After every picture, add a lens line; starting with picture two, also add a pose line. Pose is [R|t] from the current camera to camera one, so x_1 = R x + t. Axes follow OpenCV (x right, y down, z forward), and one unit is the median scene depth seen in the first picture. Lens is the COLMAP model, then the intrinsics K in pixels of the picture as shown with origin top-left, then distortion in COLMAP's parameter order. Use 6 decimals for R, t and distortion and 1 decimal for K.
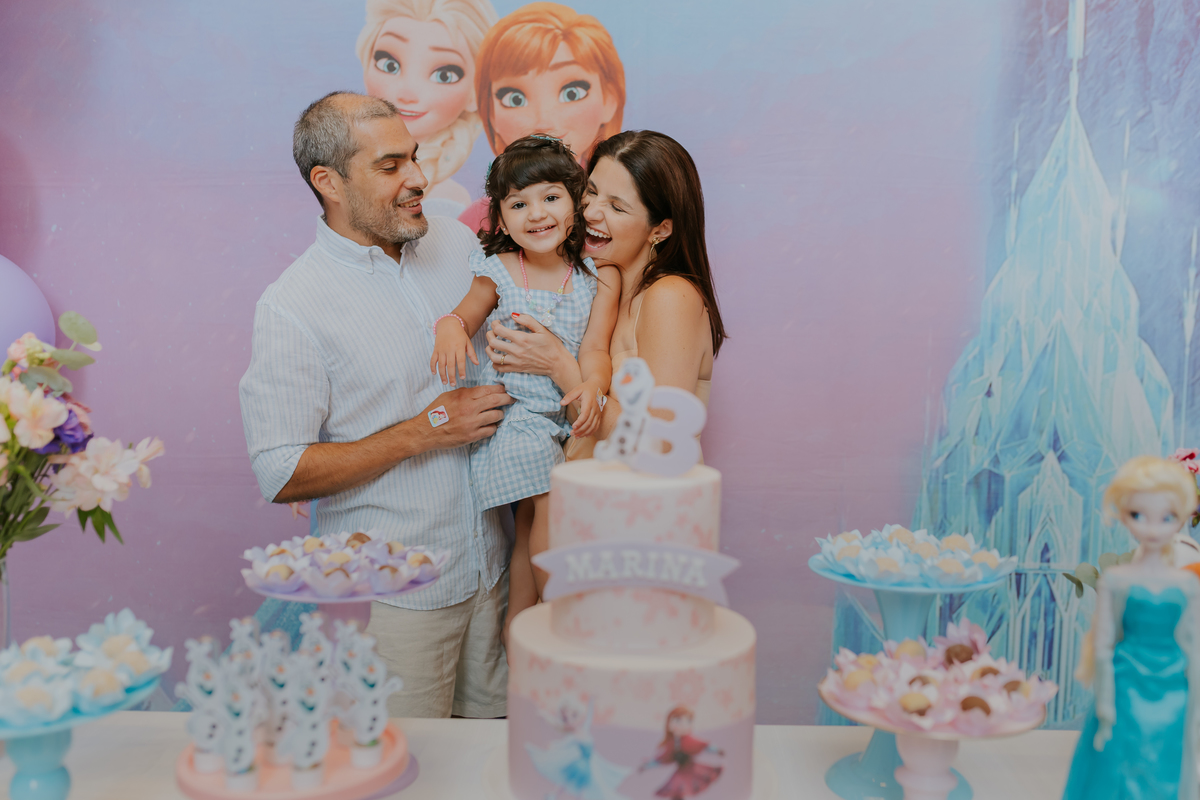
lens RADIAL K [[1350.9, 0, 603.7], [0, 1350.9, 407.0], [0, 0, 1]] dist [-0.004577, 0.006902]
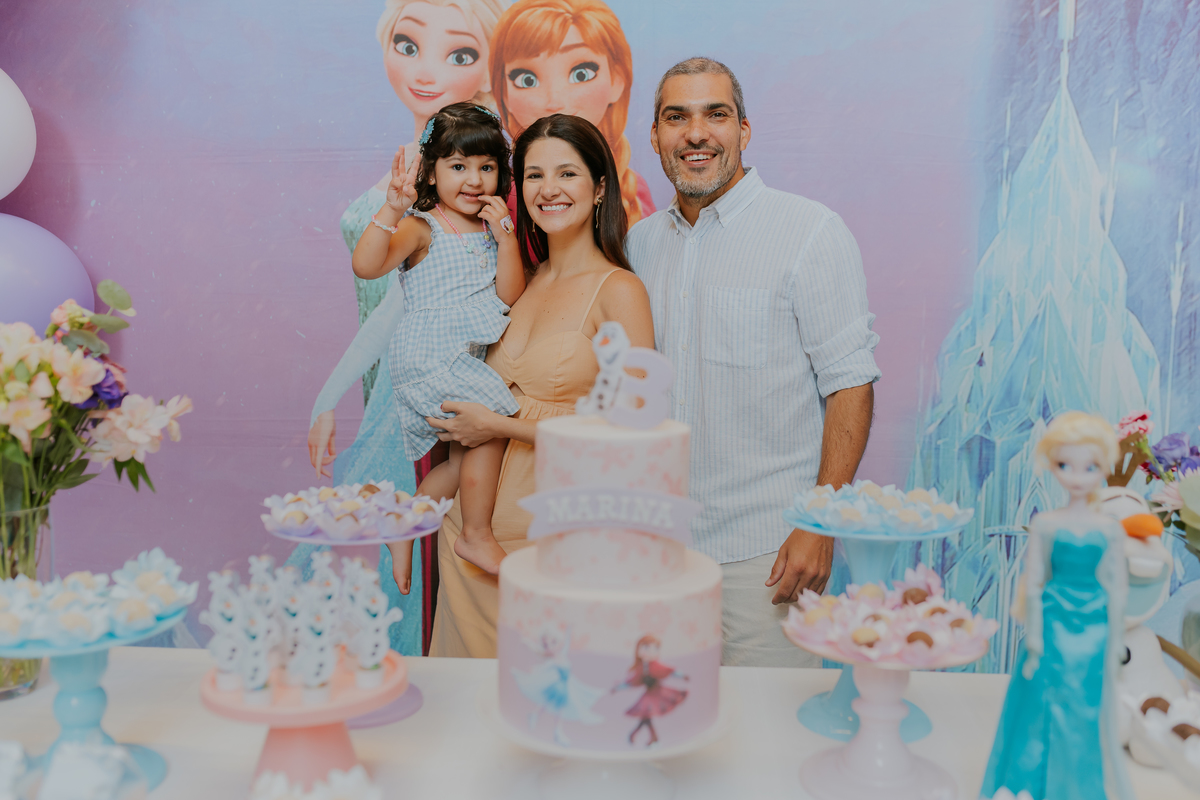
lens RADIAL K [[1365.1, 0, 600.0], [0, 1365.1, 400.0], [0, 0, 1]] dist [-0.004456, 0.007199]
pose [[0.999494, 0.004861, -0.031422, 0.038752], [-0.004471, 0.999912, 0.012484, 0.010857], [0.031480, -0.012337, 0.999428, -0.092944]]
